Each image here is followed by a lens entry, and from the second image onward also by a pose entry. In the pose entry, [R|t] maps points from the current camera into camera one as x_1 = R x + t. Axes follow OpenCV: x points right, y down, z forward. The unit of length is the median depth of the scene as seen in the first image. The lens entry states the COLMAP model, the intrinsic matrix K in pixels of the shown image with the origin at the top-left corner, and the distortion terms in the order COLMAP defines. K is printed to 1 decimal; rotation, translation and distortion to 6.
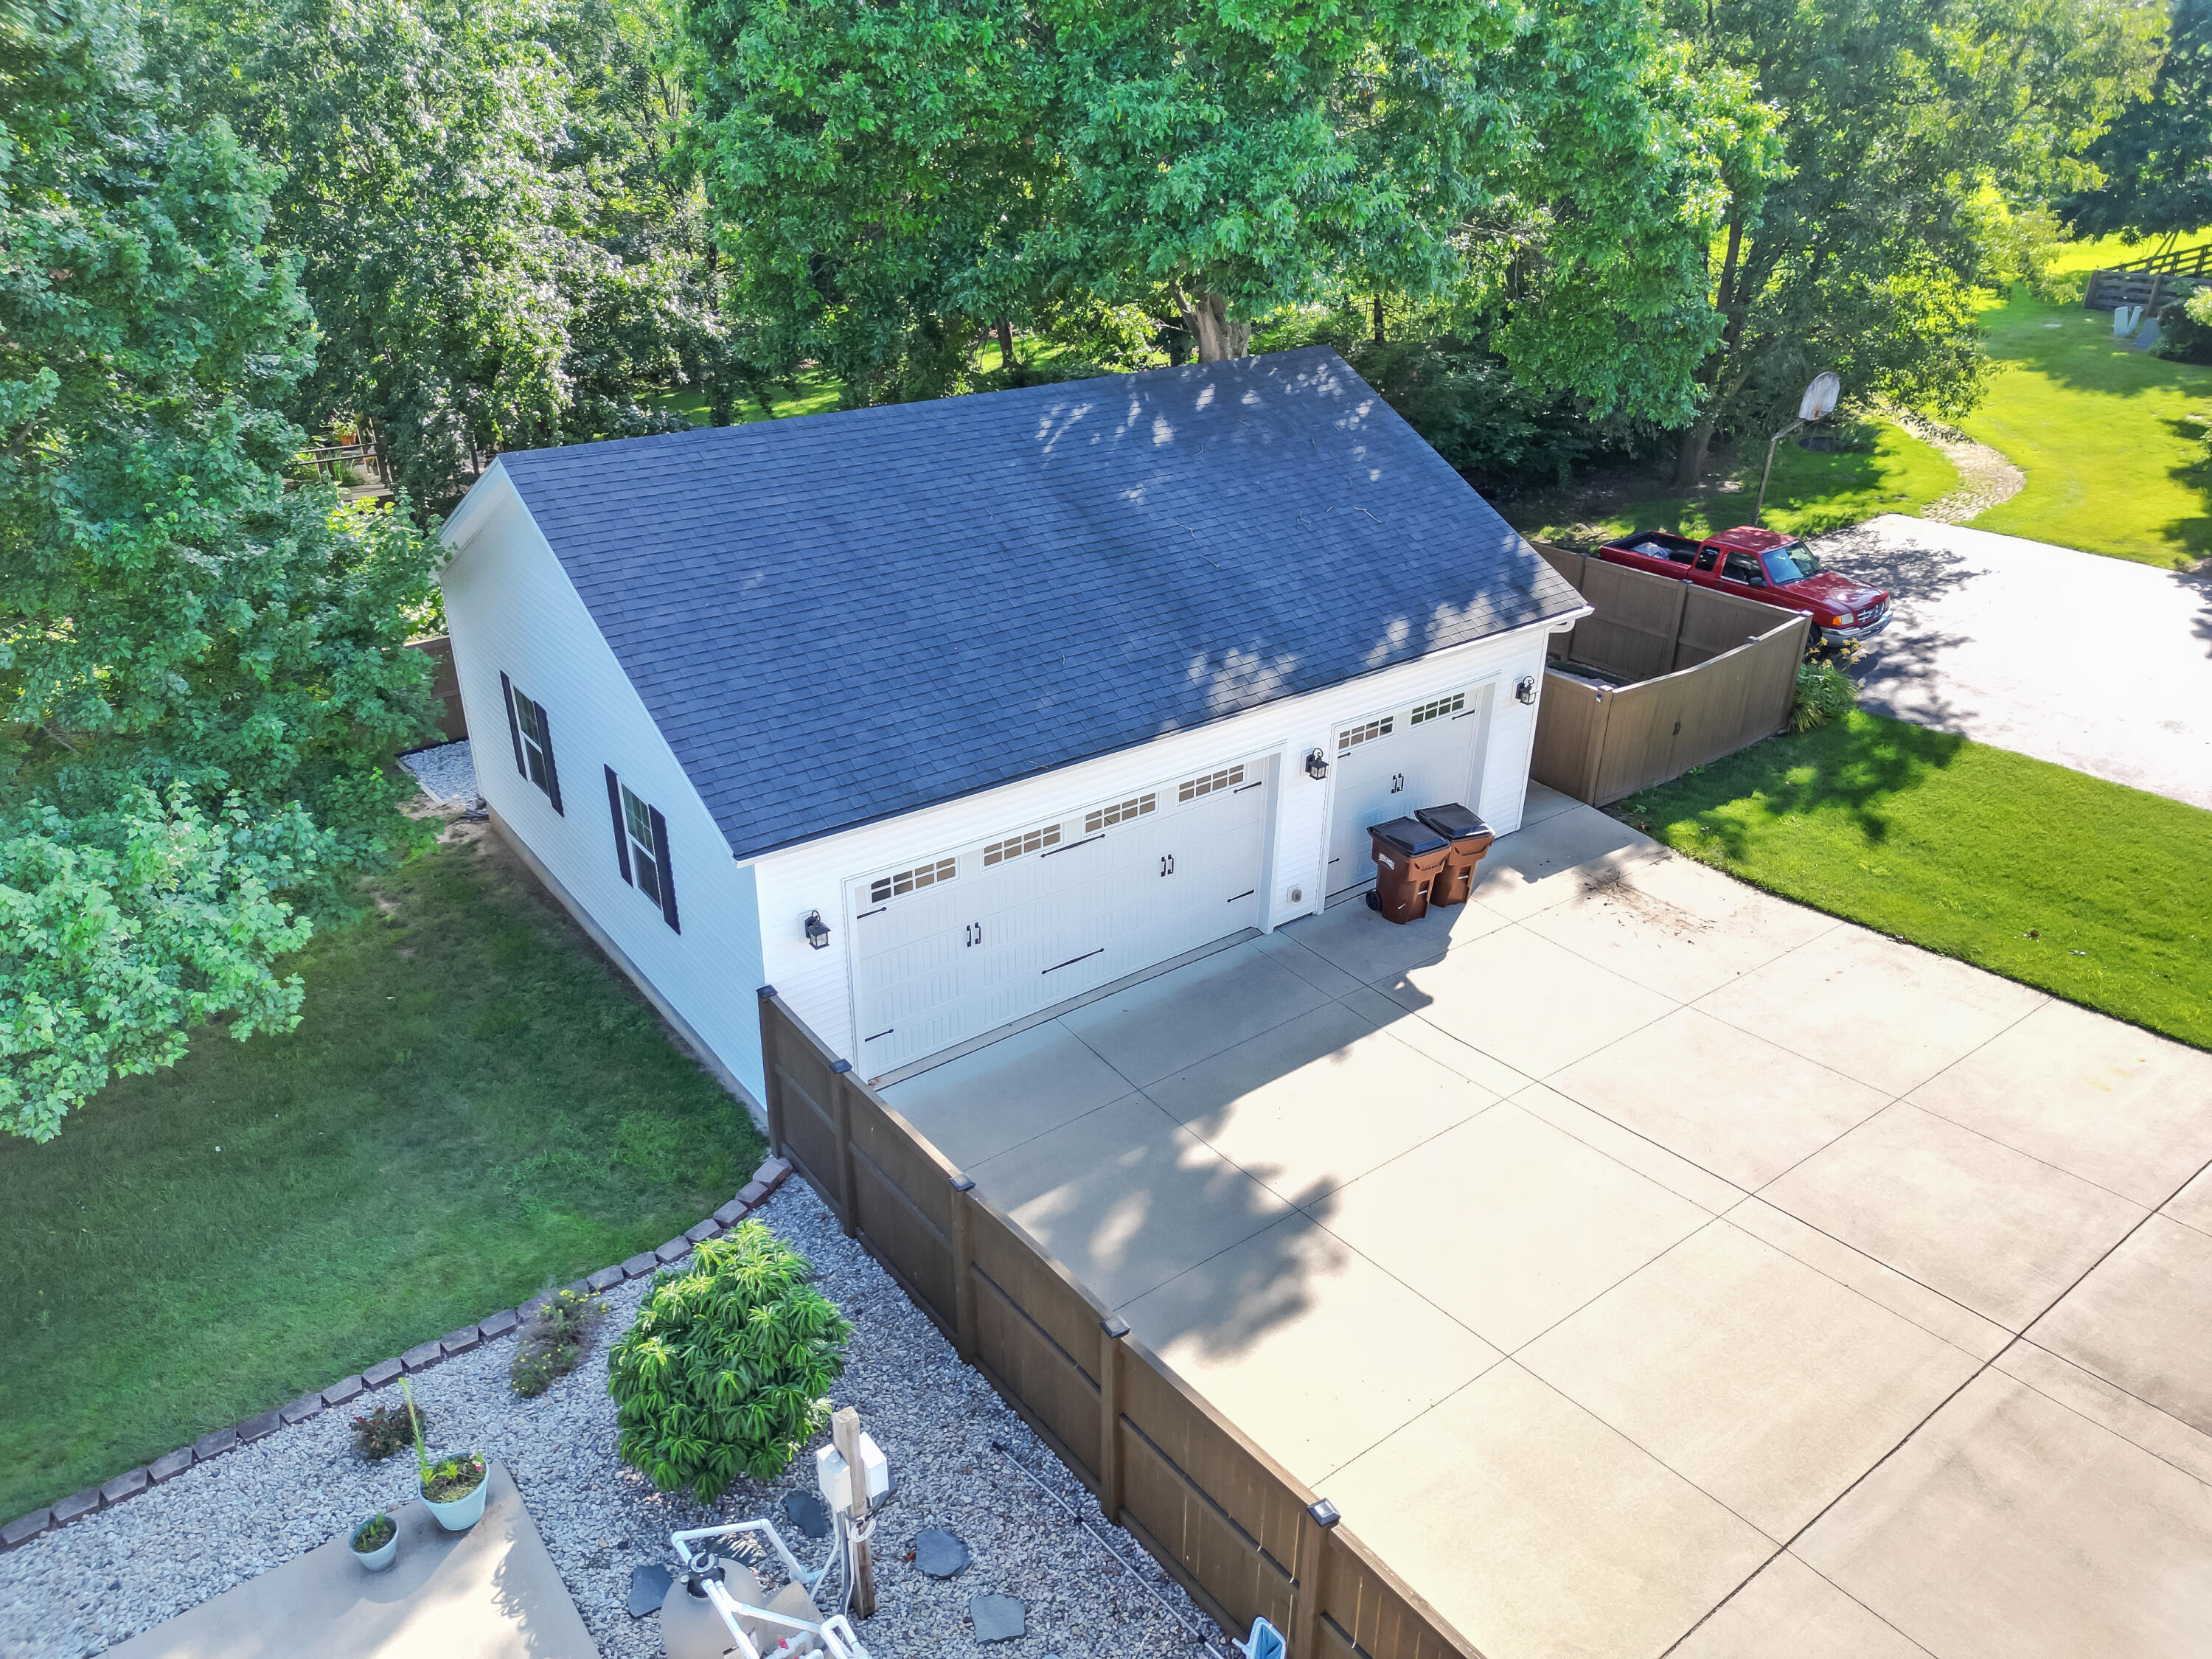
lens RADIAL K [[1531.8, 0, 1106.5], [0, 1531.8, 830.0], [0, 0, 1]] dist [-0.006859, -0.001083]
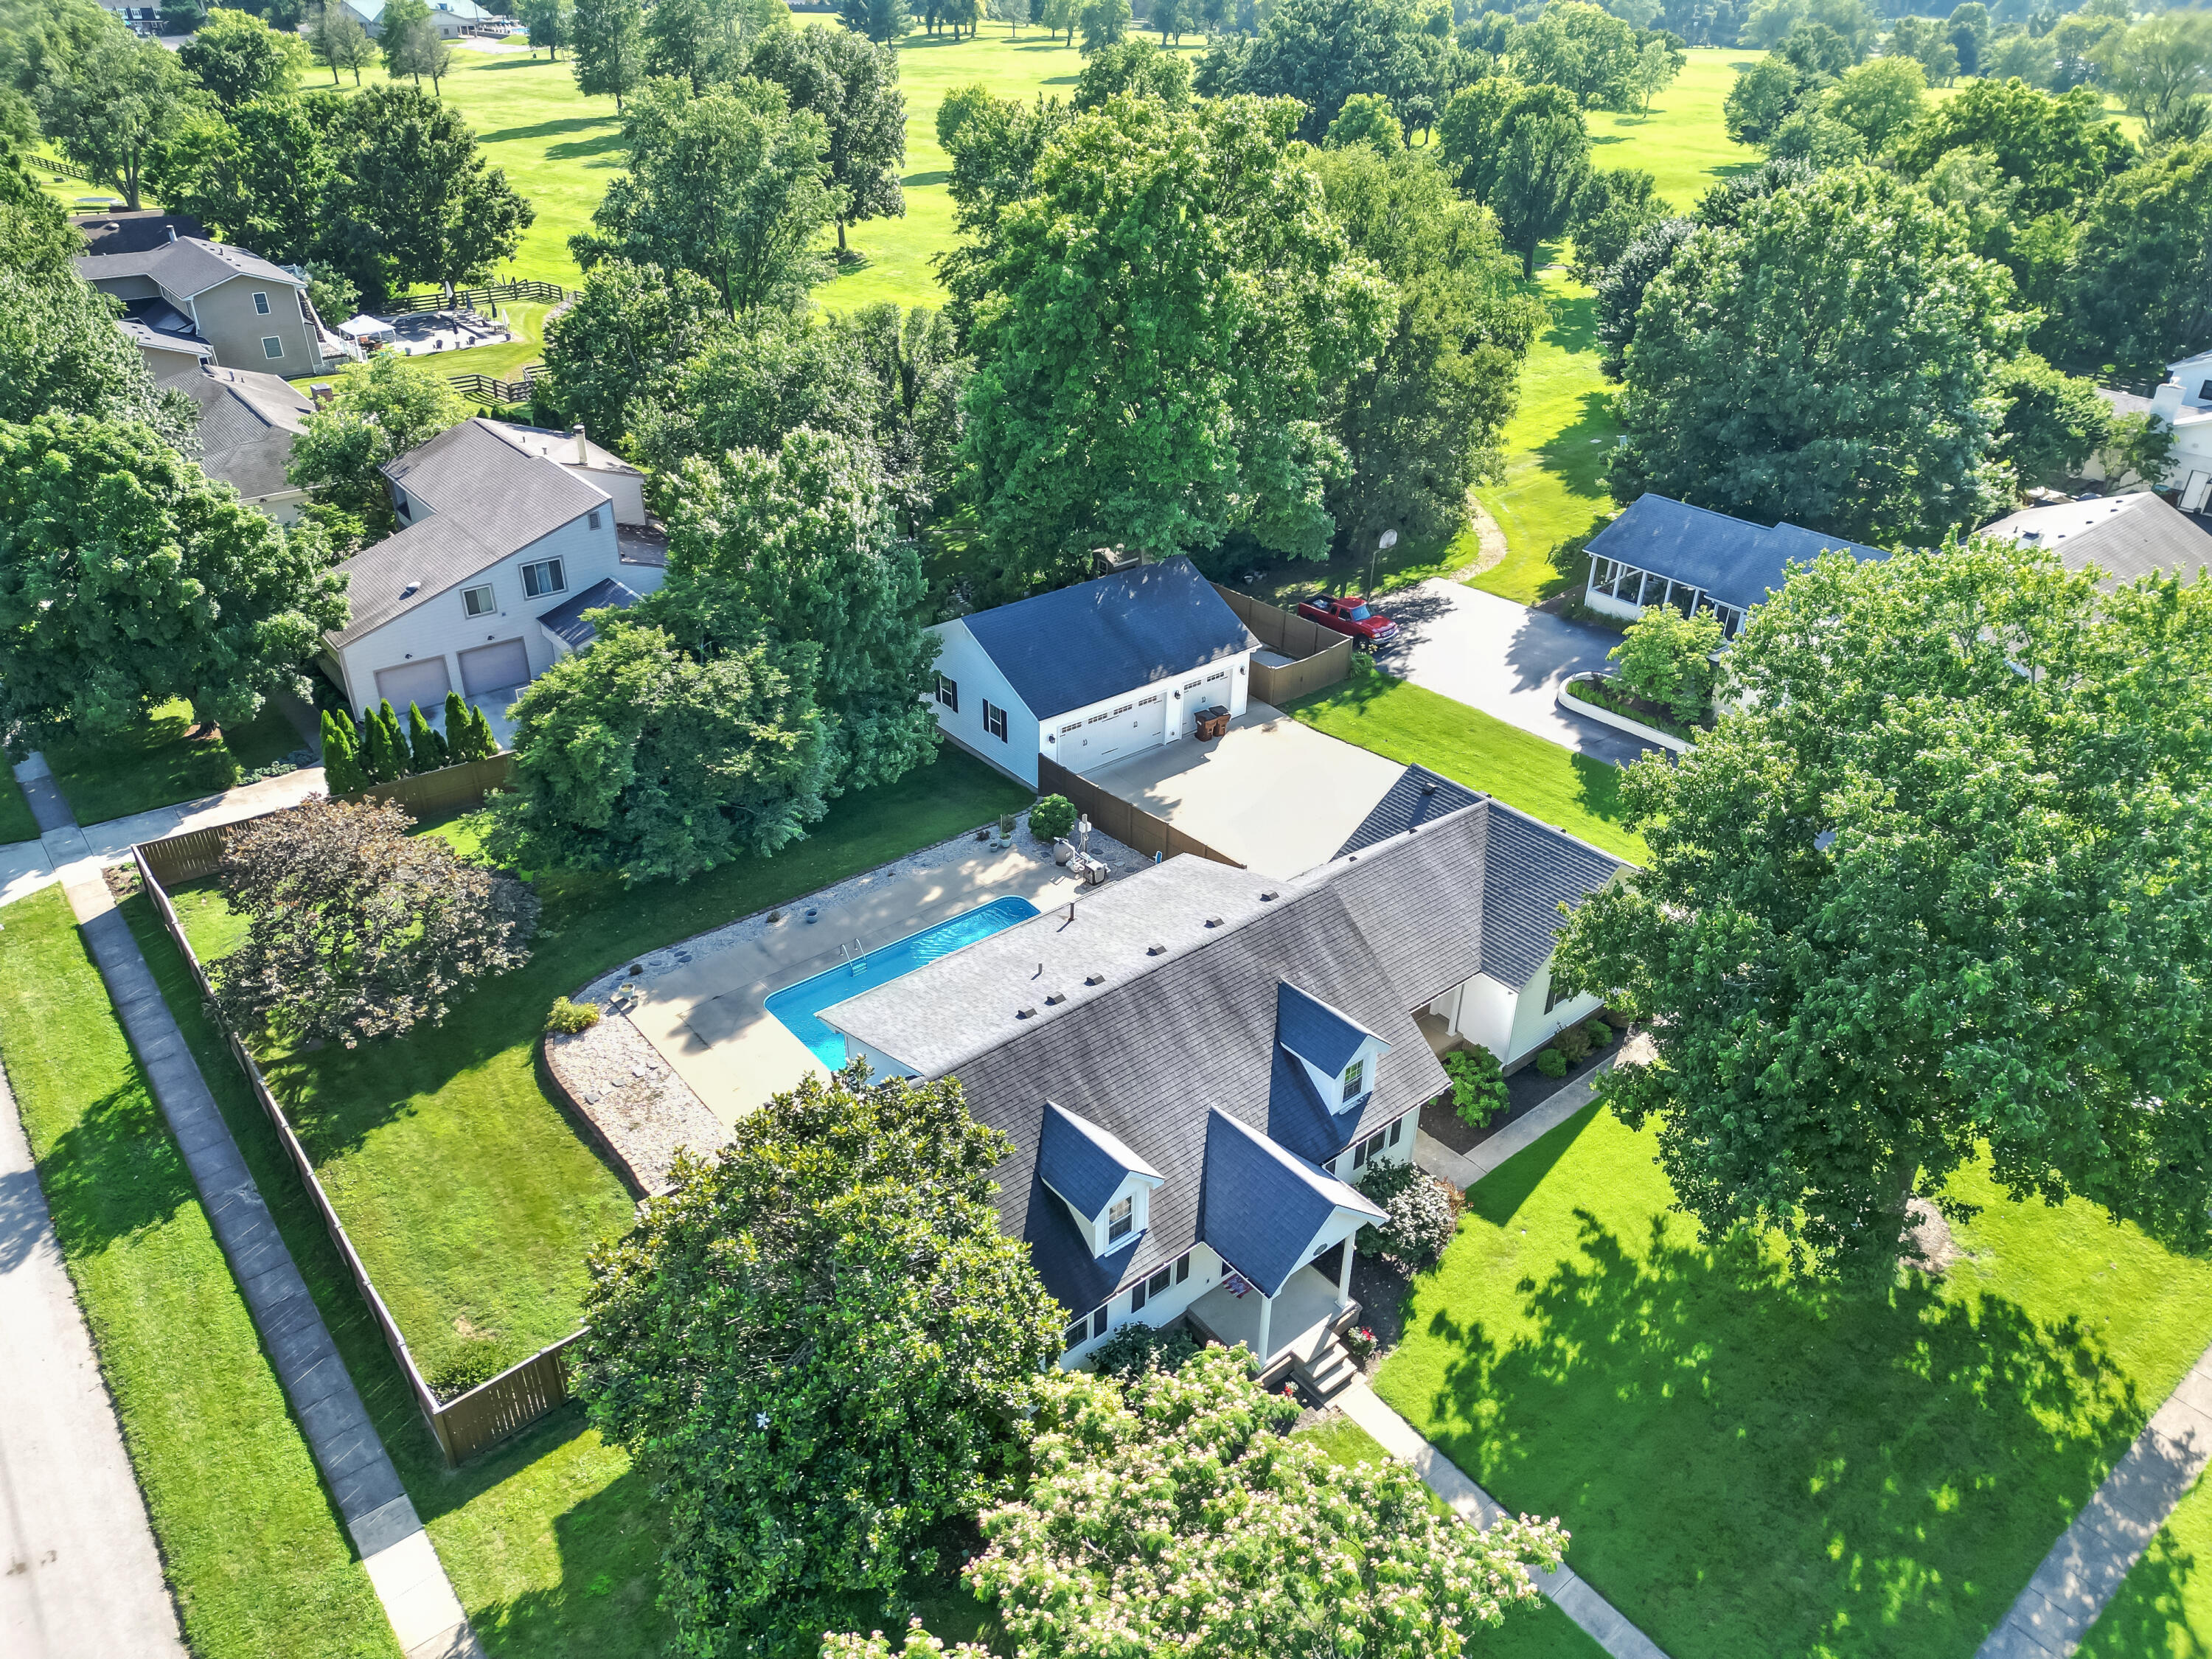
lens RADIAL K [[1531.8, 0, 1107.0], [0, 1531.8, 827.8], [0, 0, 1]] dist [-0.006859, -0.001083]
pose [[0.998764, -0.022156, 0.044502, -0.175236], [0.019499, 0.998052, 0.059270, 0.046161], [-0.045728, -0.058329, 0.997250, -2.319859]]
